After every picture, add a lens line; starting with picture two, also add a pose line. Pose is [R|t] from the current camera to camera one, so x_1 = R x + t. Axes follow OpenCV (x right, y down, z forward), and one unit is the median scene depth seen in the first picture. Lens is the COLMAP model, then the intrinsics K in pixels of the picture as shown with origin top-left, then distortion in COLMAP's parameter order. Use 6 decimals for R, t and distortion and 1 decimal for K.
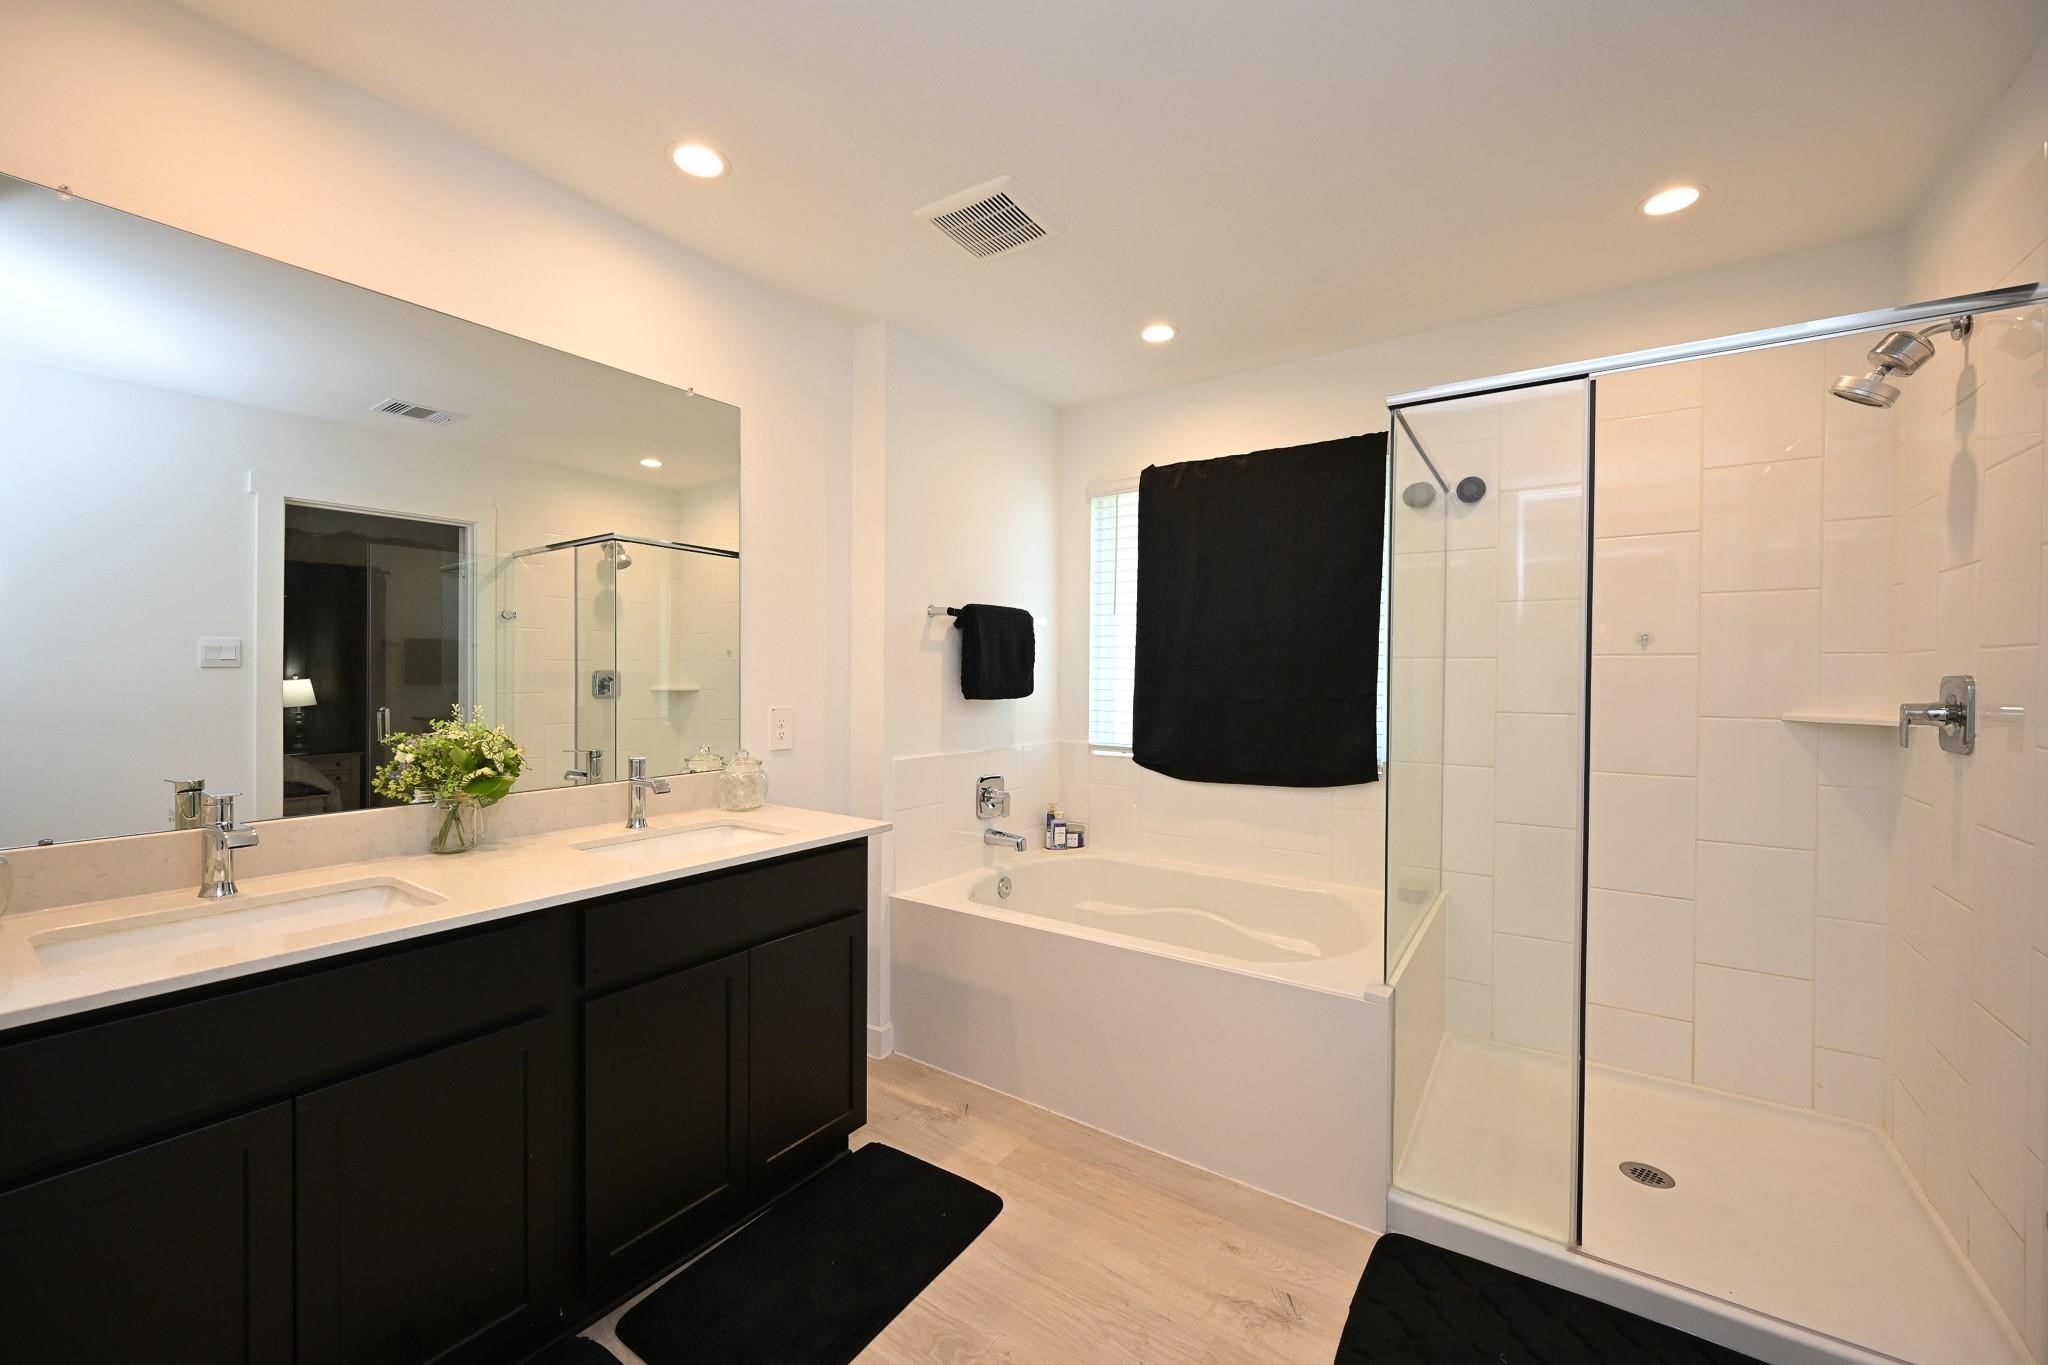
lens RADIAL K [[805.9, 0, 1012.6], [0, 805.9, 690.3], [0, 0, 1]] dist [0.001536, -0.000456]
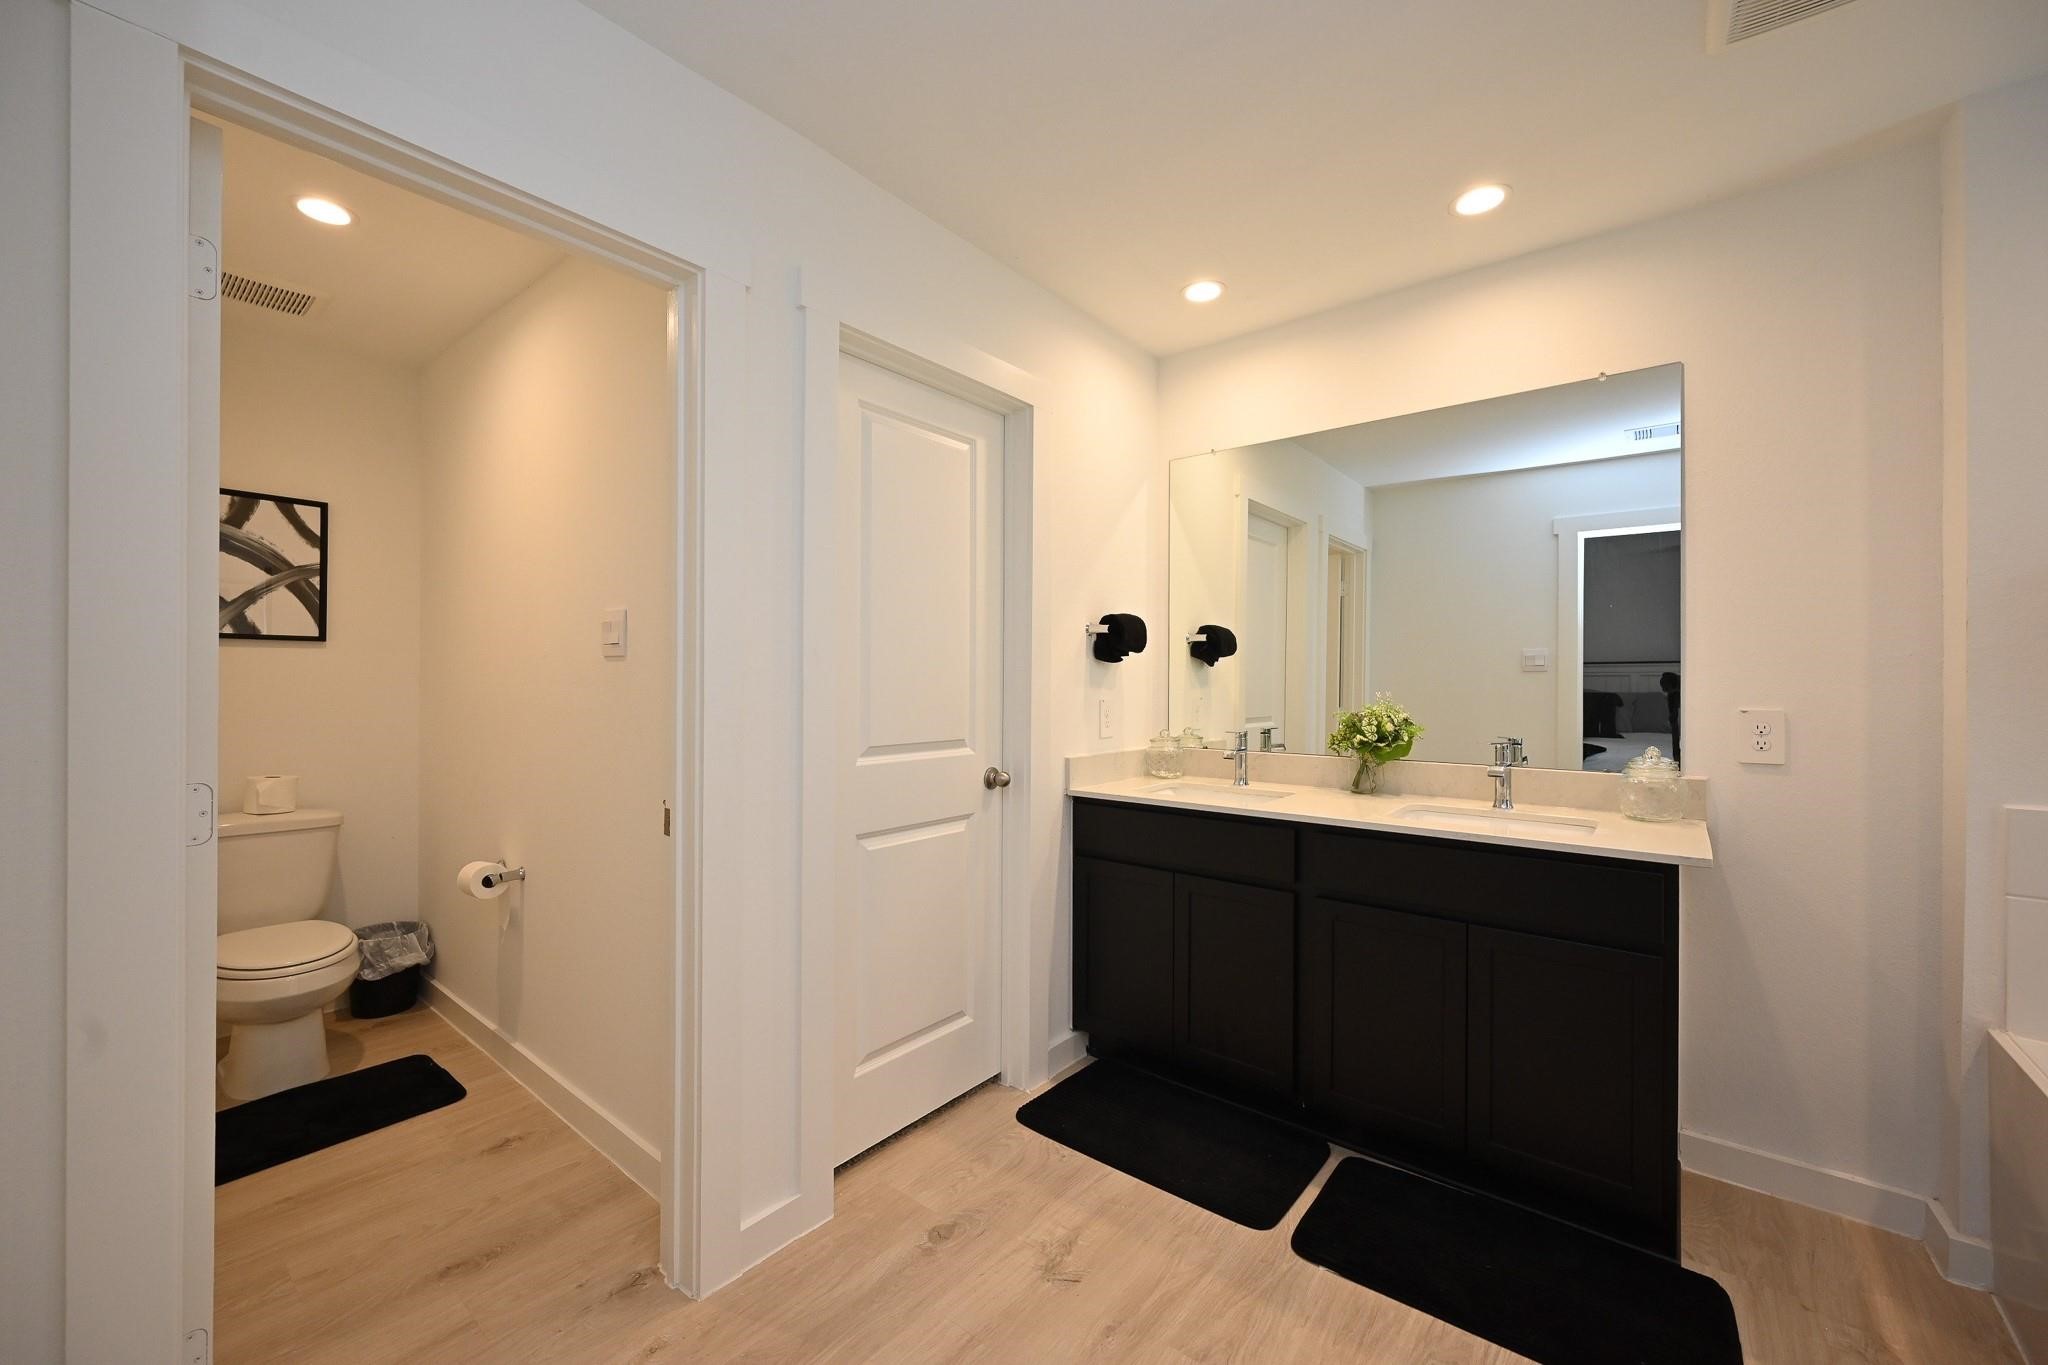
lens RADIAL K [[805.9, 0, 1017.7], [0, 805.9, 678.7], [0, 0, 1]] dist [0.001536, -0.000456]
pose [[-0.075232, -0.006655, -0.997144, 0.640011], [-0.023635, 0.999709, -0.004889, 0.014583], [0.996886, 0.023200, -0.075368, 0.393785]]
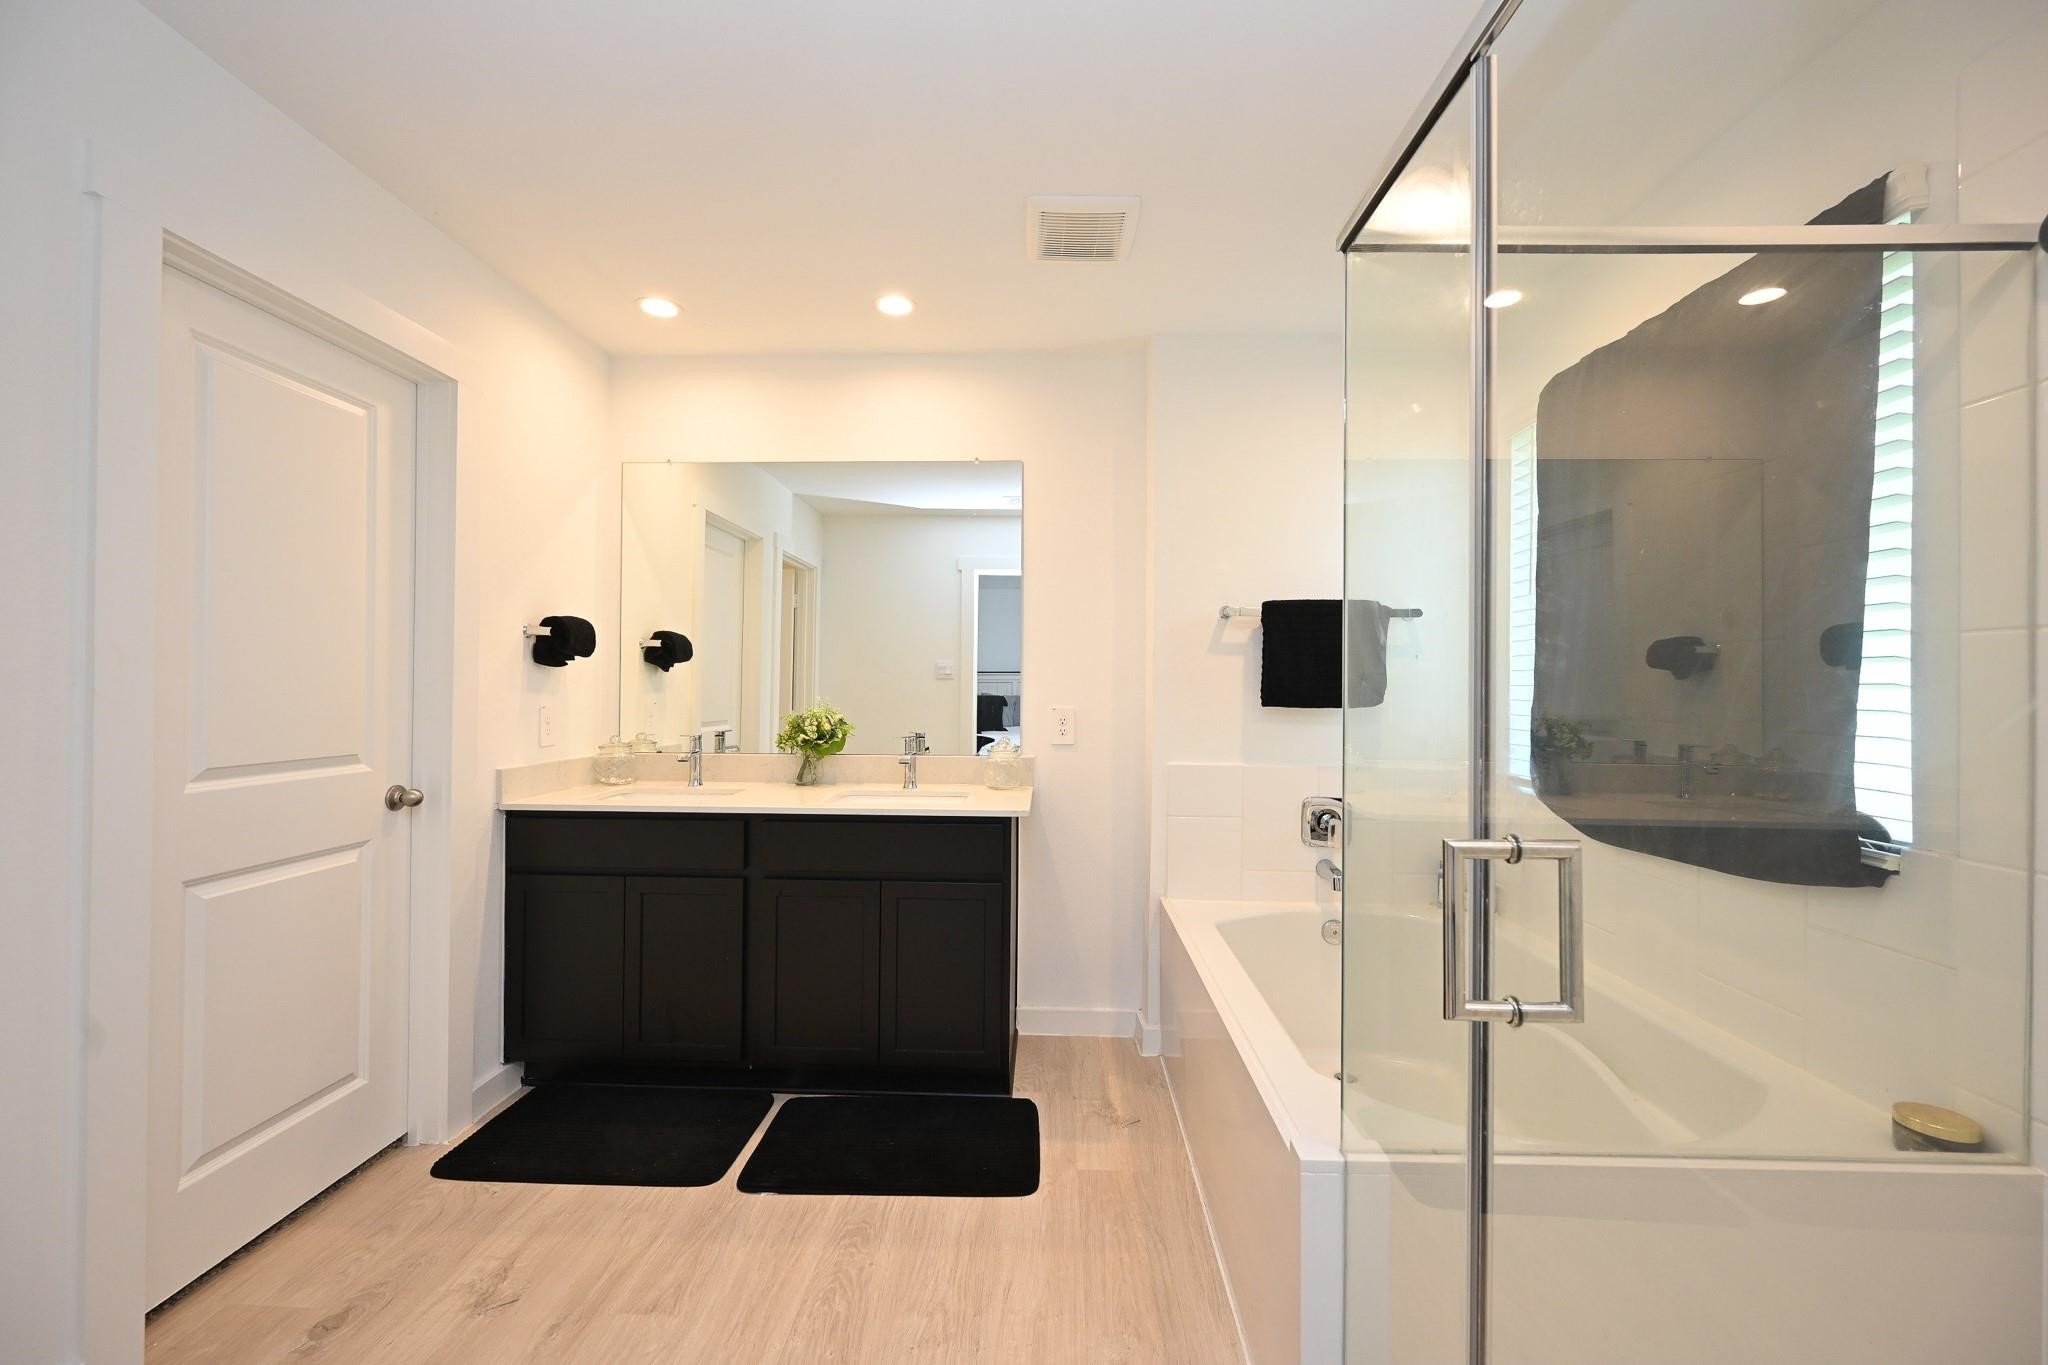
lens RADIAL K [[805.9, 0, 1021.2], [0, 805.9, 683.9], [0, 0, 1]] dist [0.001536, -0.000456]
pose [[0.543282, -0.004151, -0.839540, 0.755443], [-0.021502, 0.999591, -0.018857, 0.012734], [0.839275, 0.028297, 0.542970, 0.377222]]
